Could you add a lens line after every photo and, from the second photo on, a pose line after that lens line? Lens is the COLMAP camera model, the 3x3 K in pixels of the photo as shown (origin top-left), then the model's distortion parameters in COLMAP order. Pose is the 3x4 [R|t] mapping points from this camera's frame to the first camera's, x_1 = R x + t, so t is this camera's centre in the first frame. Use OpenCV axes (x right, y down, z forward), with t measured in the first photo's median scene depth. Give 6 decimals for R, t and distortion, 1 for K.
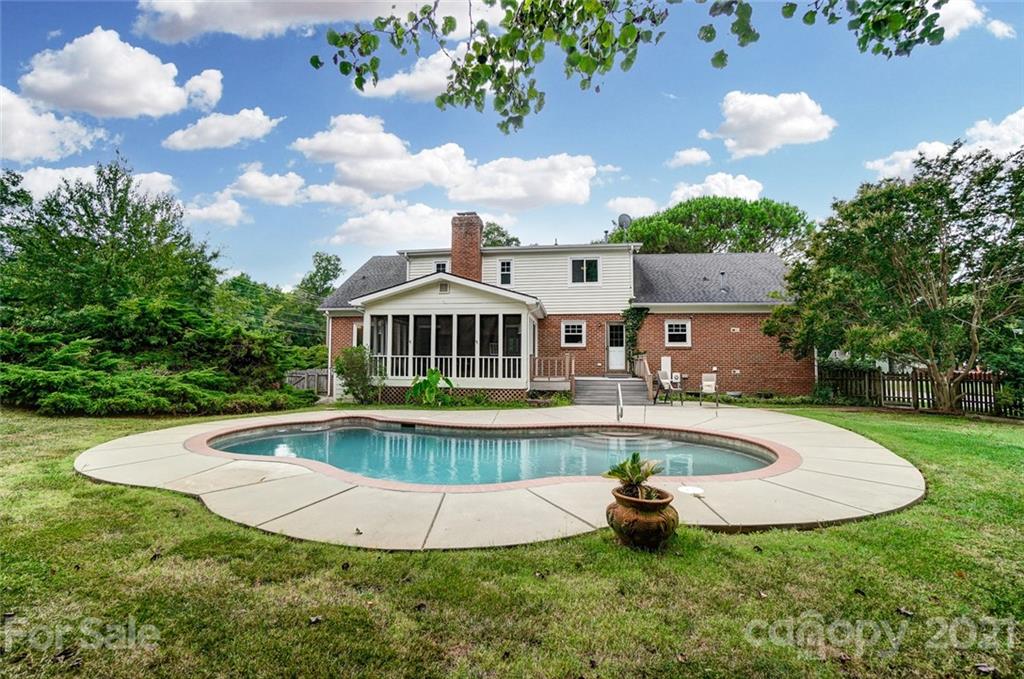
lens RADIAL K [[453.9, 0, 511.0], [0, 453.9, 341.5], [0, 0, 1]] dist [-0.055289, 0.011464]
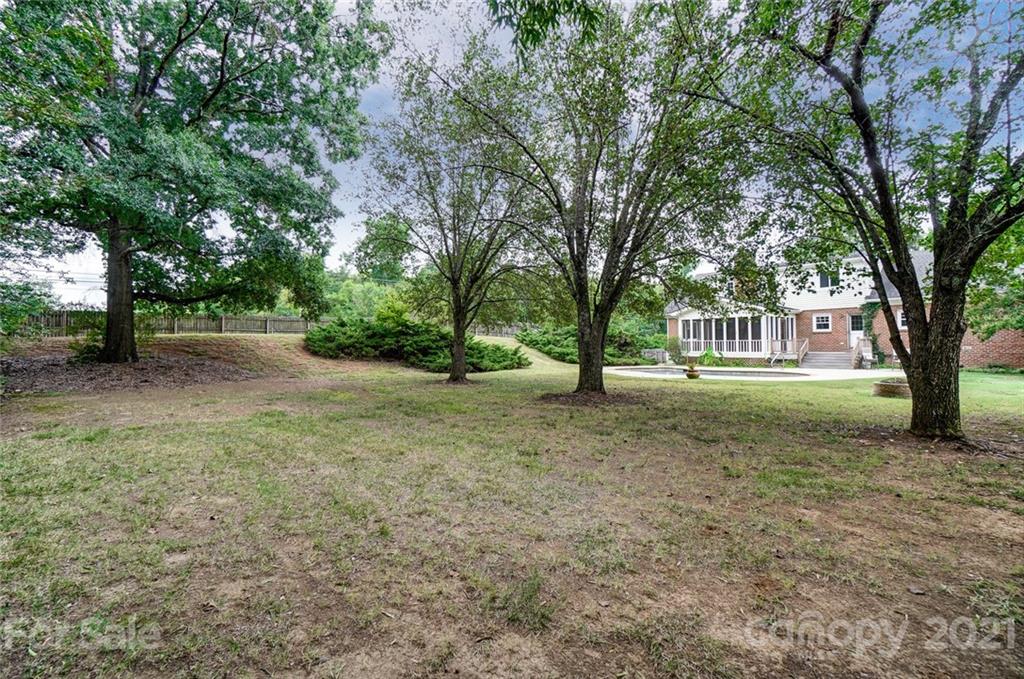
lens RADIAL K [[453.9, 0, 511.4], [0, 453.9, 340.8], [0, 0, 1]] dist [-0.055289, 0.011464]
pose [[0.716575, -0.019591, -0.697235, 0.532313], [0.045503, 0.998789, 0.018701, -0.040190], [0.696025, -0.045127, 0.716598, -0.933722]]
